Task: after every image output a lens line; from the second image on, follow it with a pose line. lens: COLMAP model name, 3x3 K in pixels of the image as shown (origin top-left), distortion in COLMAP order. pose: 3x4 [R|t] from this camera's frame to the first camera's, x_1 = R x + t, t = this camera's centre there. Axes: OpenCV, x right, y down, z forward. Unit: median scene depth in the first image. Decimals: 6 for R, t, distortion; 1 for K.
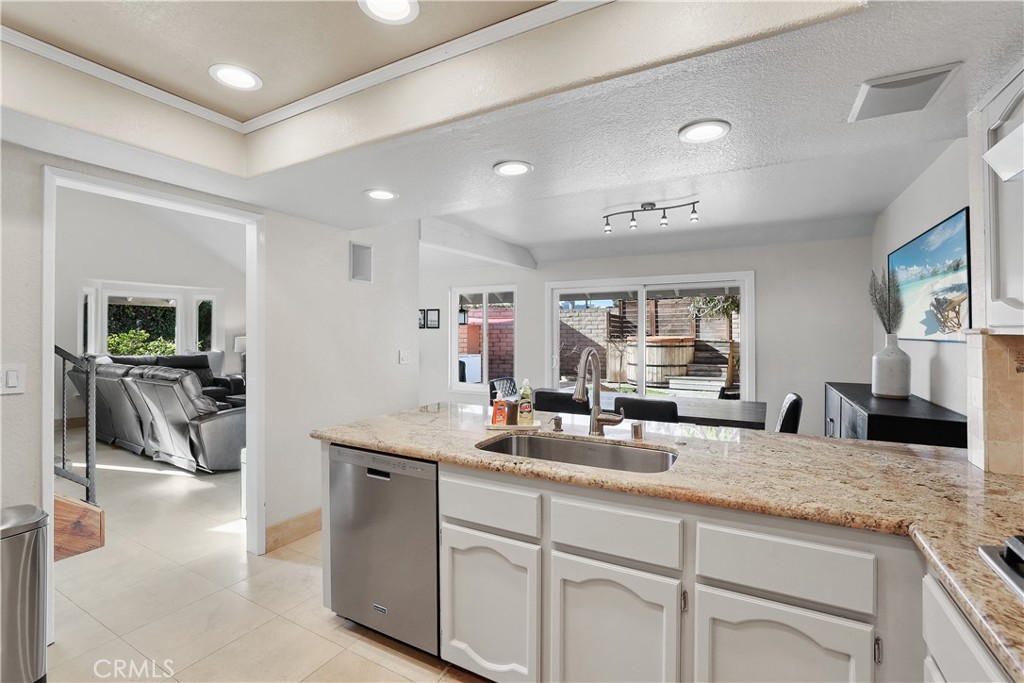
lens RADIAL K [[456.7, 0, 512.0], [0, 456.7, 341.5], [0, 0, 1]] dist [-0.010866, 0.000283]
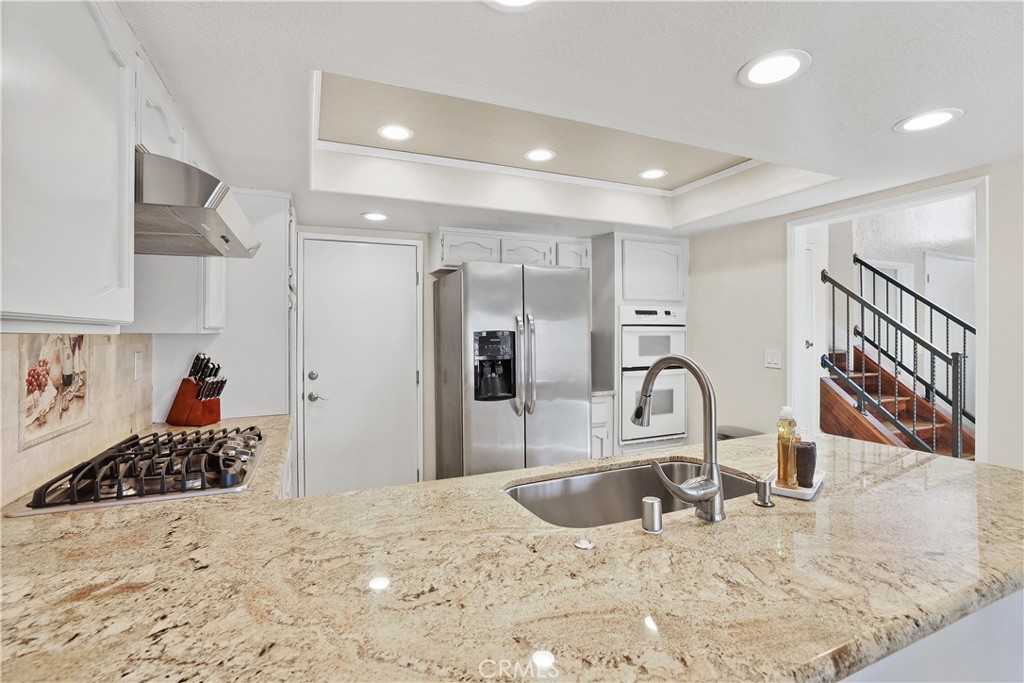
lens RADIAL K [[469.1, 0, 507.7], [0, 469.1, 335.8], [0, 0, 1]] dist [-0.046424, 0.018092]
pose [[-0.622321, 0.006062, -0.782739, 0.120990], [-0.011793, 0.999784, 0.017119, -0.002462], [0.782673, 0.019884, -0.622115, 0.183678]]
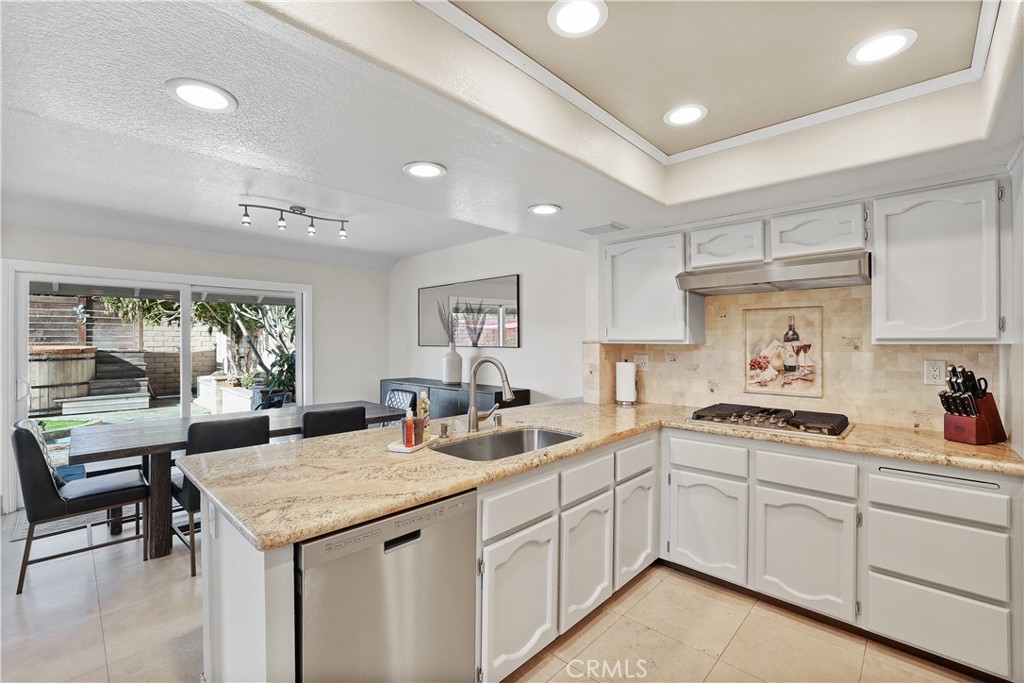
lens RADIAL K [[441.2, 0, 510.5], [0, 441.2, 339.3], [0, 0, 1]] dist [-0.055017, 0.020934]
pose [[0.265056, 0.004175, 0.964224, -0.136848], [0.018226, 0.999790, -0.009339, -0.002353], [-0.964061, 0.020049, 0.264924, 0.098122]]
